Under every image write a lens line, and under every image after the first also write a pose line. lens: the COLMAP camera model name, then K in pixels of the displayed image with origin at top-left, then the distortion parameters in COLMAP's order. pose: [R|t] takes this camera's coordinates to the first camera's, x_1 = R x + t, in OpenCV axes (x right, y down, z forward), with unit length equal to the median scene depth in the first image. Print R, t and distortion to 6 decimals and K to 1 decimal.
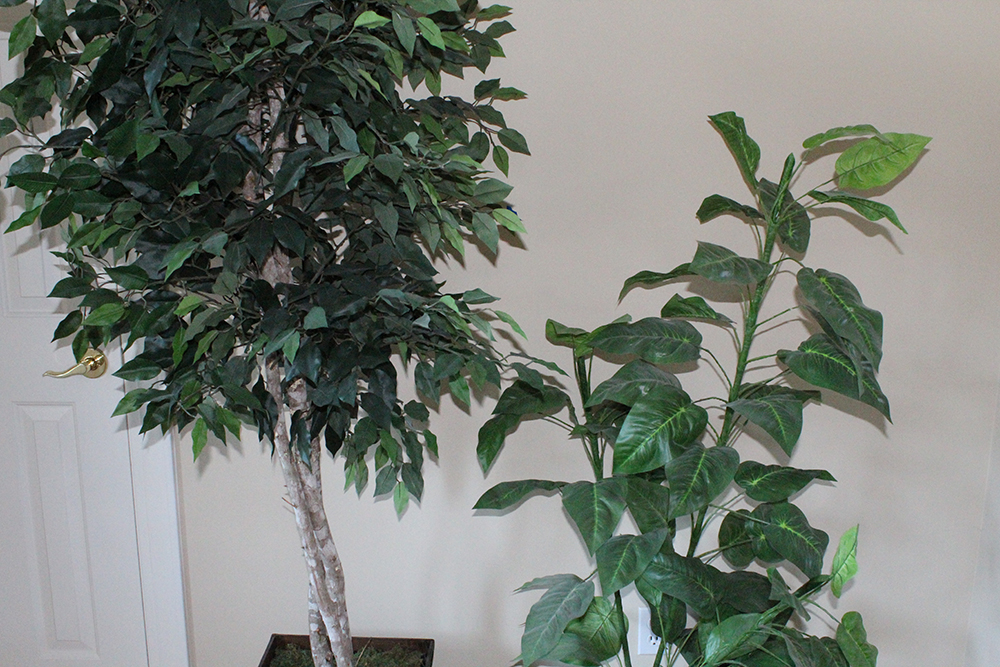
lens RADIAL K [[1005.3, 0, 495.6], [0, 1005.3, 332.1], [0, 0, 1]] dist [-0.094541, 0.000000]
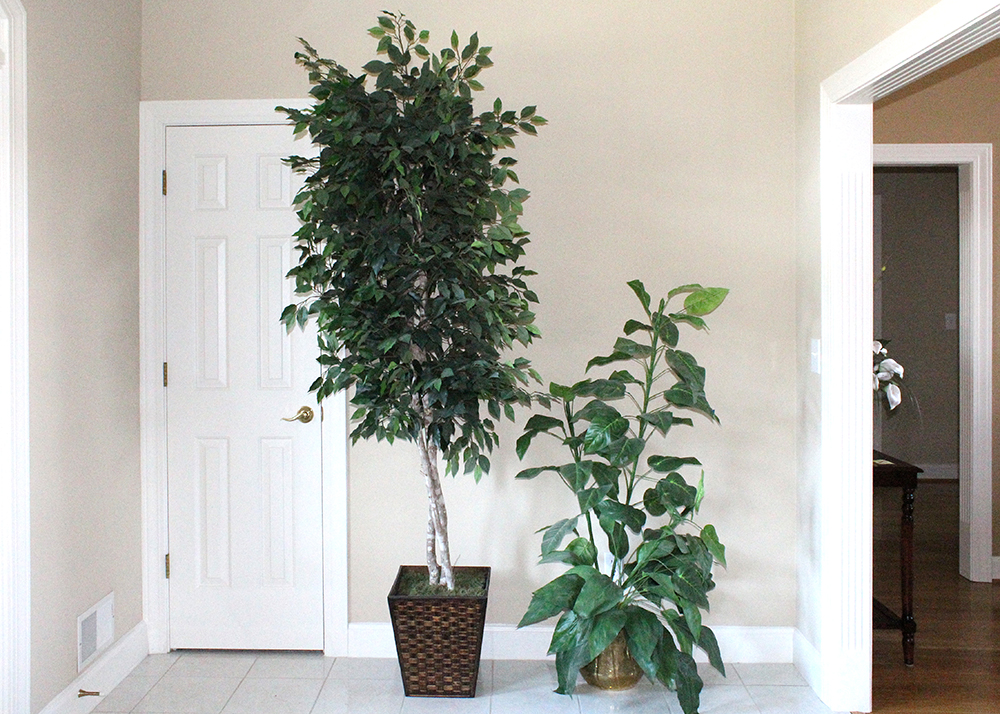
lens RADIAL K [[950.3, 0, 456.2], [0, 950.3, 302.0], [0, 0, 1]] dist [-0.051839, 0.000000]
pose [[0.999460, -0.010674, -0.031066, -0.077101], [0.004280, 0.979987, -0.199014, 0.209689], [0.032568, 0.198773, 0.979504, -0.911675]]
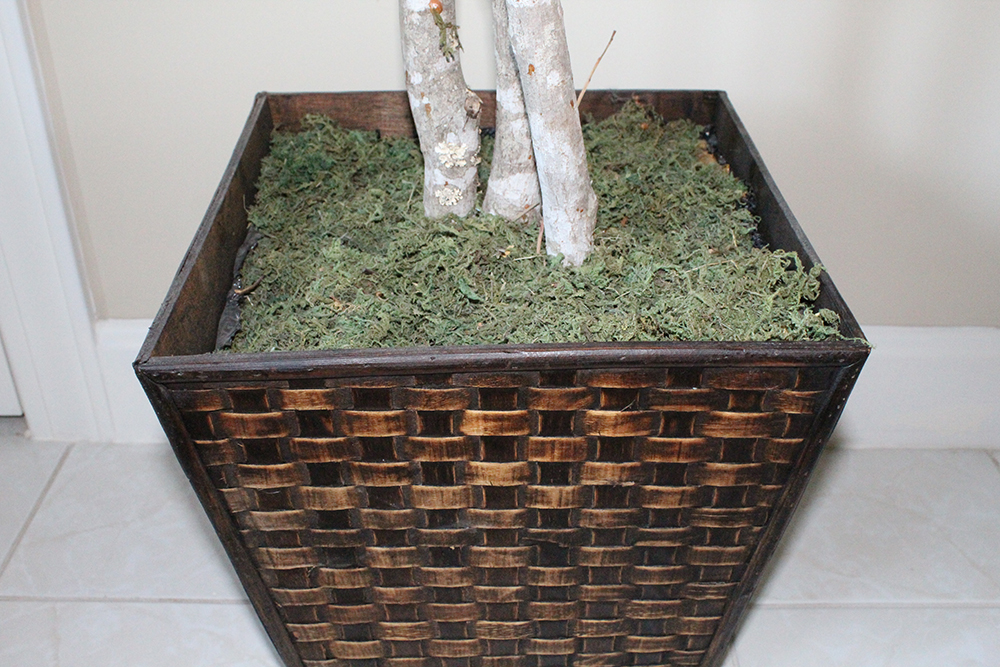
lens RADIAL K [[1080.3, 0, 510.9], [0, 1080.3, 360.2], [0, 0, 1]] dist [-0.152476, 0.000000]
pose [[0.997659, -0.036682, 0.057719, -0.191525], [0.013387, 0.932404, 0.361169, 0.305838], [-0.067066, -0.359551, 0.930712, 0.730235]]
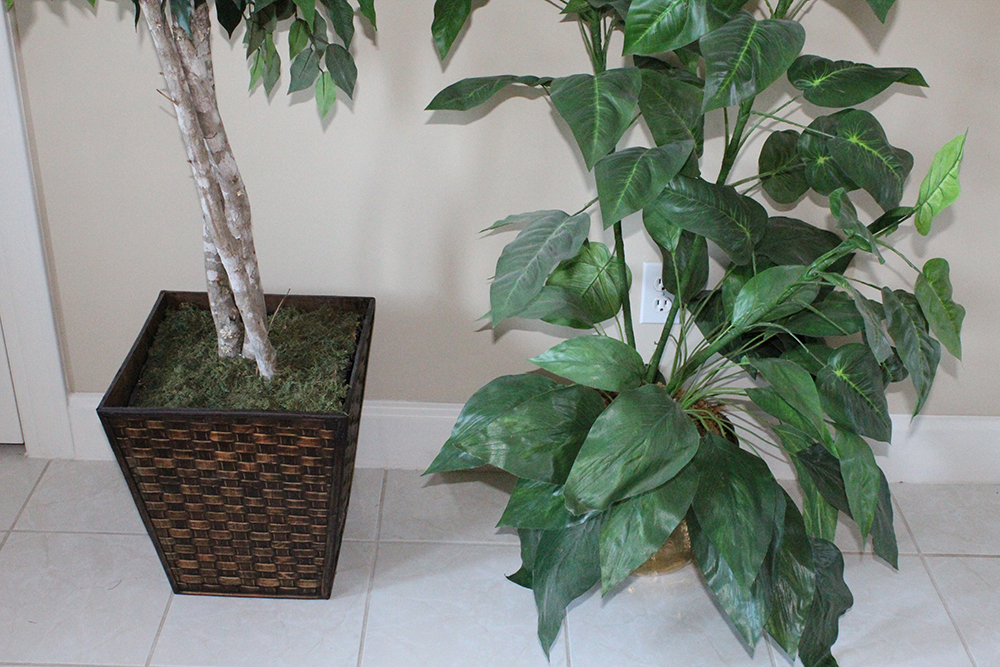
lens RADIAL K [[1200.1, 0, 493.5], [0, 1200.1, 332.6], [0, 0, 1]] dist [-0.084981, 0.000000]
pose [[0.999523, 0.010468, 0.029064, 0.002883], [-0.018207, 0.959684, 0.280492, 0.088512], [-0.024956, -0.280887, 0.959416, 0.130918]]
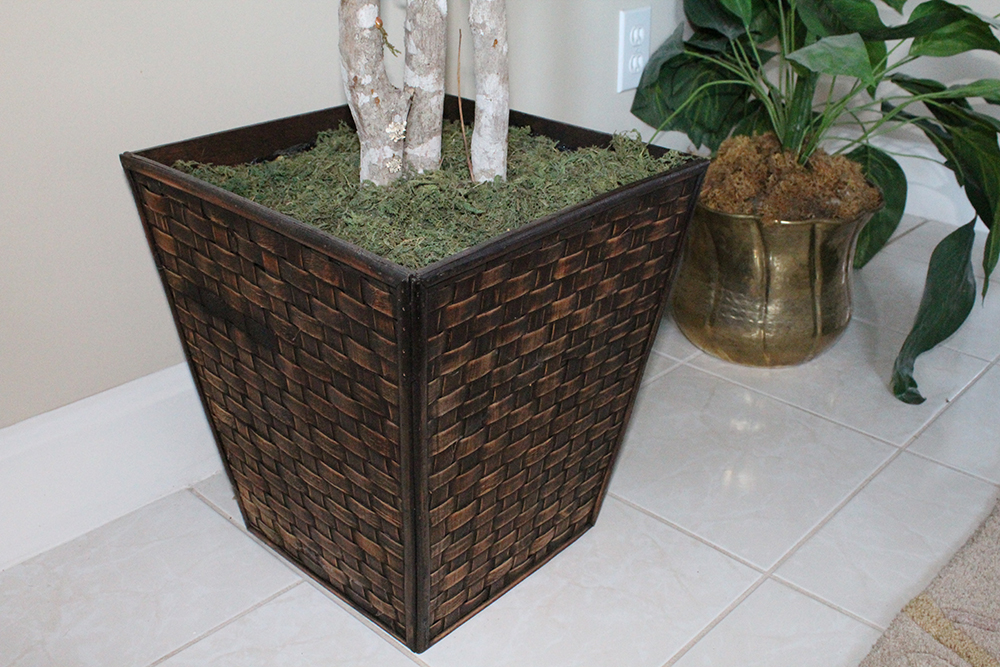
lens RADIAL K [[1005.3, 0, 499.5], [0, 1005.3, 333.0], [0, 0, 1]] dist [-0.094541, 0.000000]
pose [[0.641163, -0.331548, 0.692088, -0.493044], [0.150763, 0.938701, 0.310019, 0.322431], [-0.752450, -0.094431, 0.651845, 0.749236]]
